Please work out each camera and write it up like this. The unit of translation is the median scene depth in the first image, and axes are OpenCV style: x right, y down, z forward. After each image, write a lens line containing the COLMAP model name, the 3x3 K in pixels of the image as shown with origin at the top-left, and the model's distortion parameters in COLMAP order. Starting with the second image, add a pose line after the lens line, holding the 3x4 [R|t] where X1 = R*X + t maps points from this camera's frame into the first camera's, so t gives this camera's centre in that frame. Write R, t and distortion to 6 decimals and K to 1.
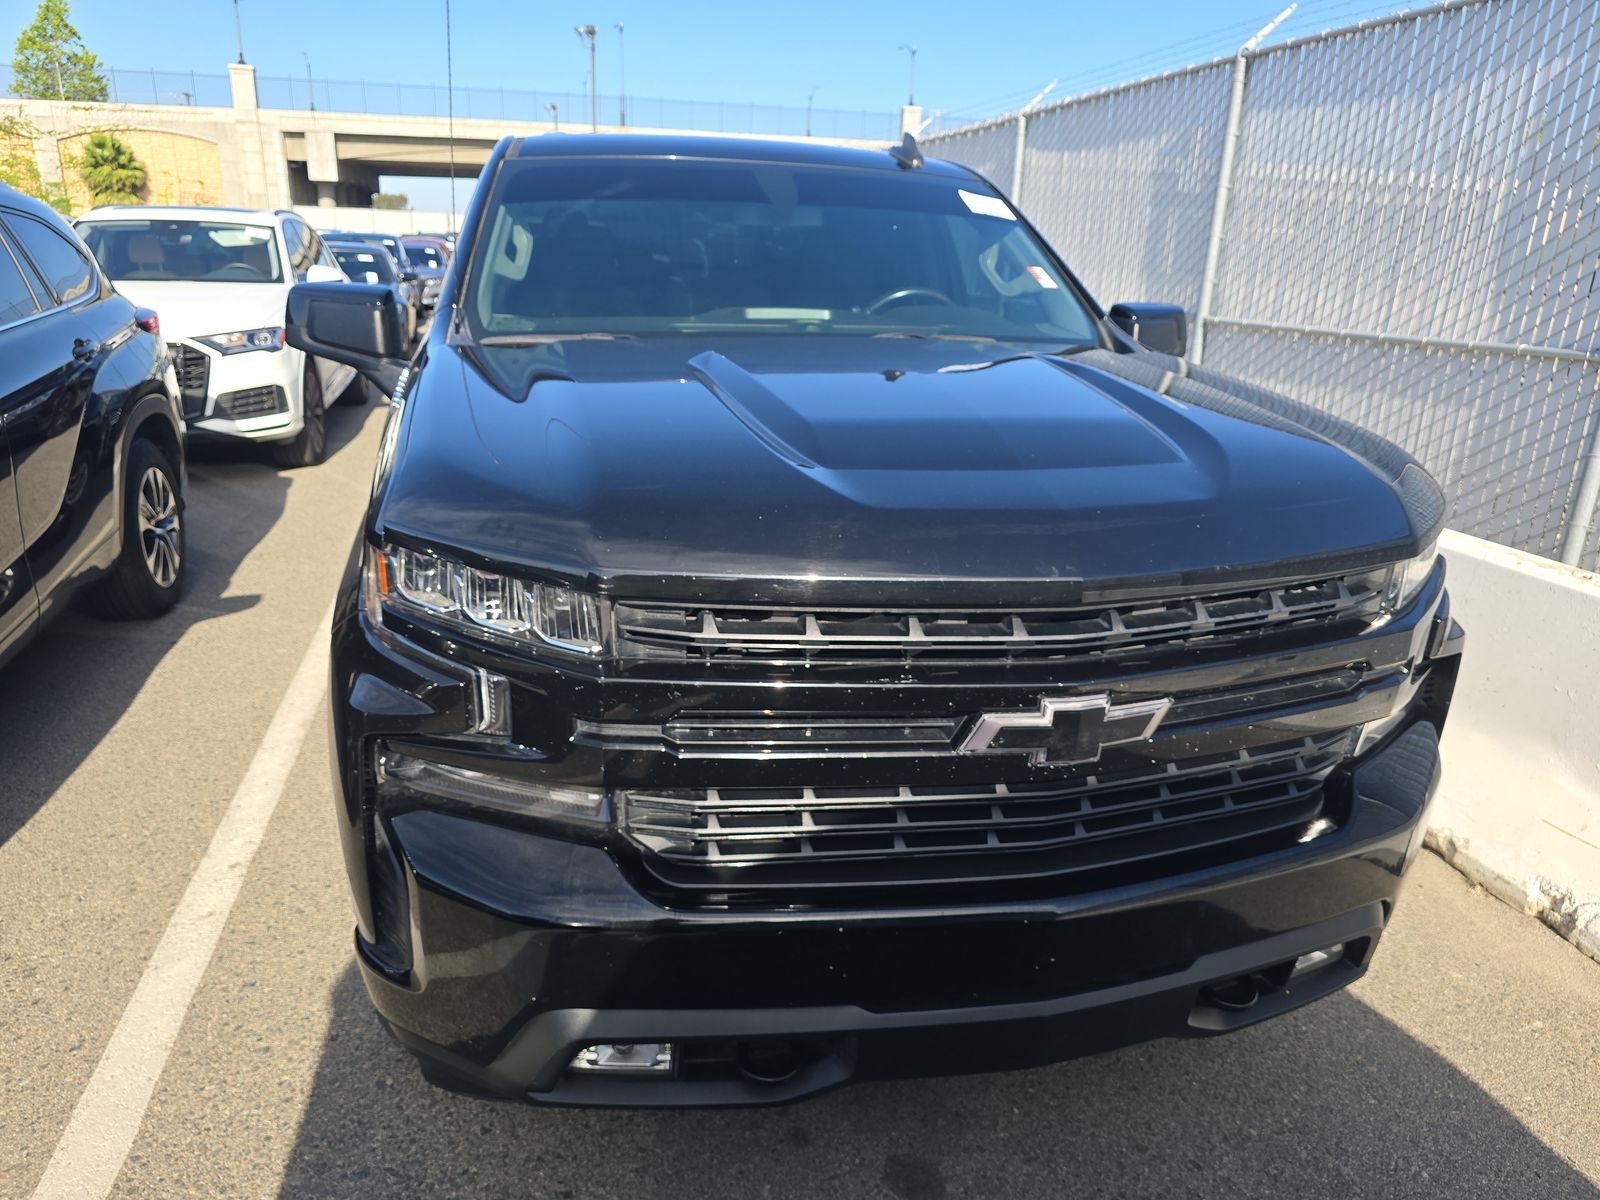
lens RADIAL K [[1093.0, 0, 800.0], [0, 1093.0, 600.0], [0, 0, 1]] dist [0.016697, -0.010534]
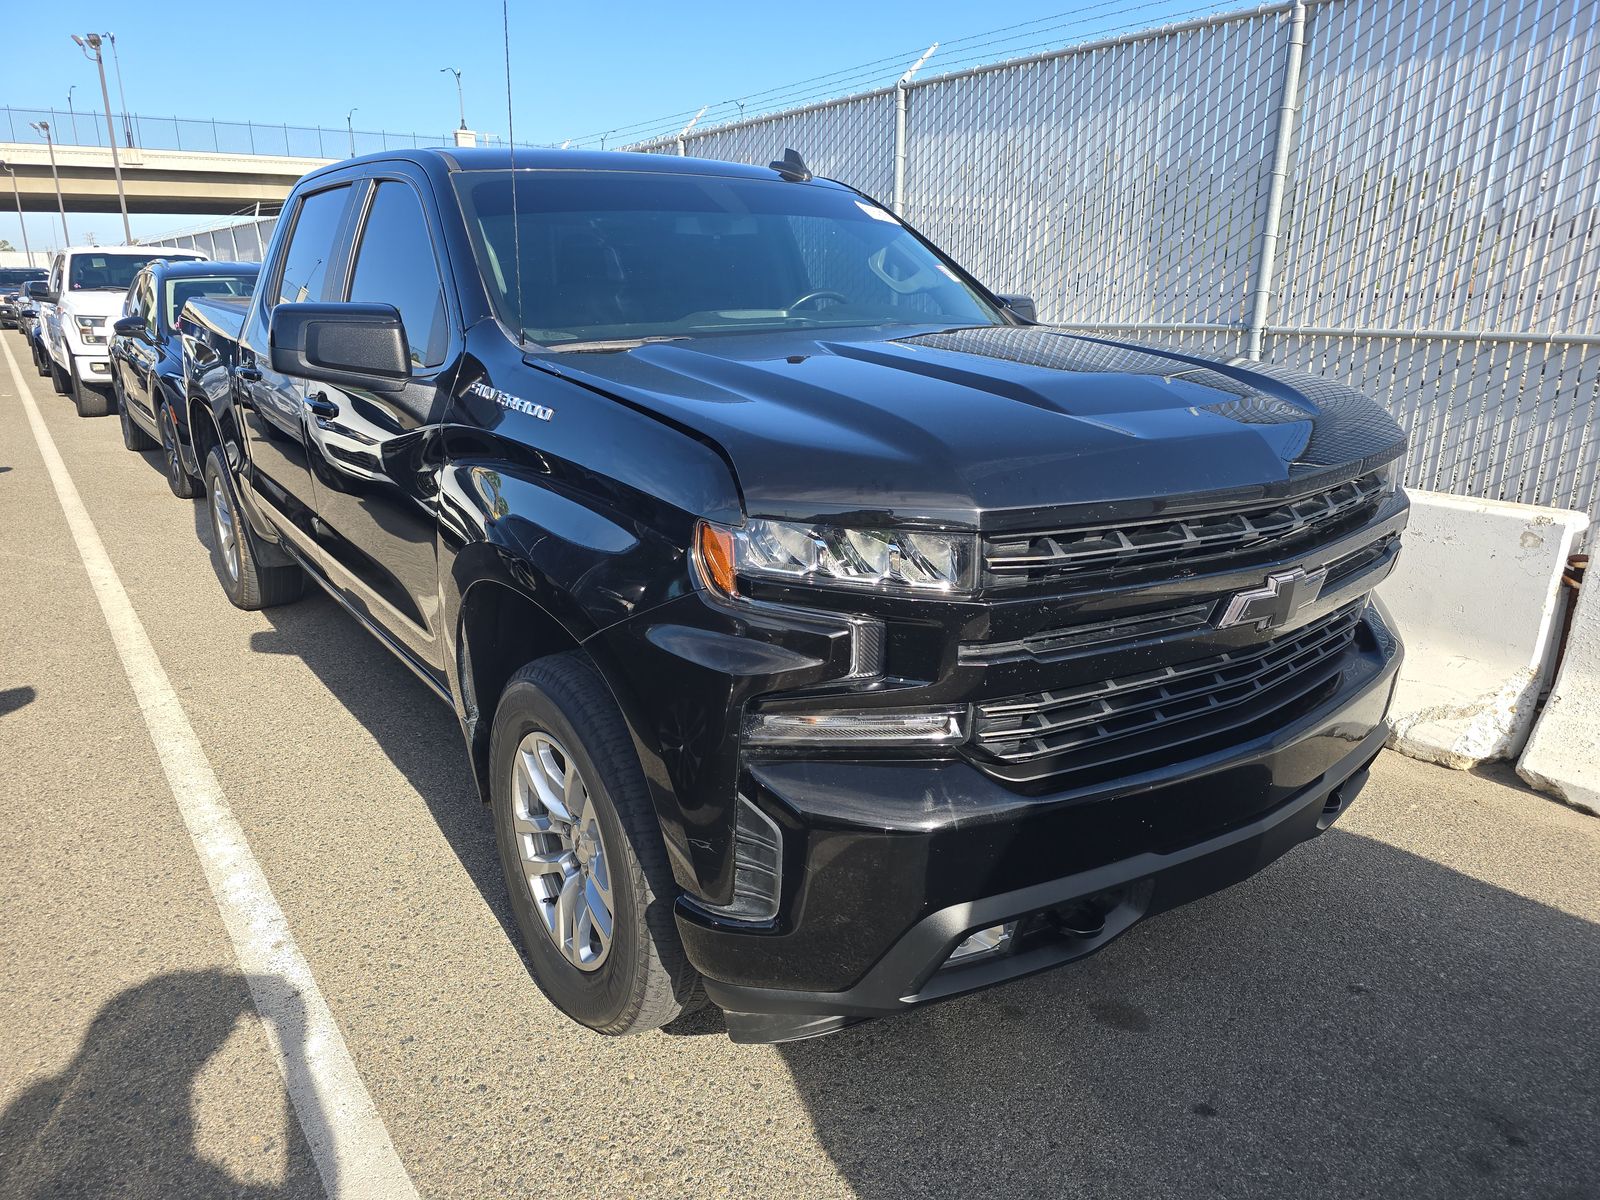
lens RADIAL K [[1073.5, 0, 816.4], [0, 1073.5, 600.6], [0, 0, 1]] dist [0.039478, -0.029015]
pose [[0.929742, -0.139918, 0.340592, -0.298689], [0.144652, 0.989415, 0.011593, 0.011282], [-0.338608, 0.038489, 0.940140, -0.005883]]
